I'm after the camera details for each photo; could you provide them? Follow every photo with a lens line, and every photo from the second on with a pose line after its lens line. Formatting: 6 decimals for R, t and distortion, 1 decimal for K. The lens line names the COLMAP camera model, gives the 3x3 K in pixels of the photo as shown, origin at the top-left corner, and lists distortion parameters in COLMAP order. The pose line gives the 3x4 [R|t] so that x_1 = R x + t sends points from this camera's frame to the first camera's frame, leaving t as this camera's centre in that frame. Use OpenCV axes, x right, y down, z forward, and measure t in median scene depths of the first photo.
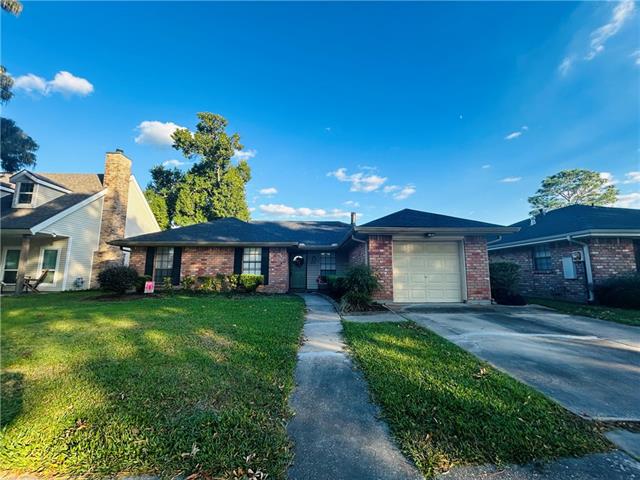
lens RADIAL K [[259.3, 0, 320.7], [0, 259.3, 241.6], [0, 0, 1]] dist [0.002633, 0.000547]
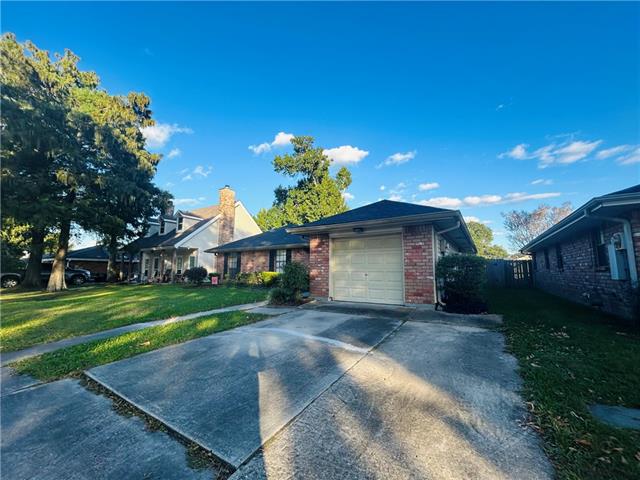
lens RADIAL K [[259.3, 0, 320.2], [0, 259.3, 238.5], [0, 0, 1]] dist [0.002633, 0.000547]
pose [[0.832898, -0.069448, -0.549051, 0.555366], [0.067848, 0.997425, -0.023238, 0.012178], [0.549251, -0.017897, 0.835466, 0.098783]]
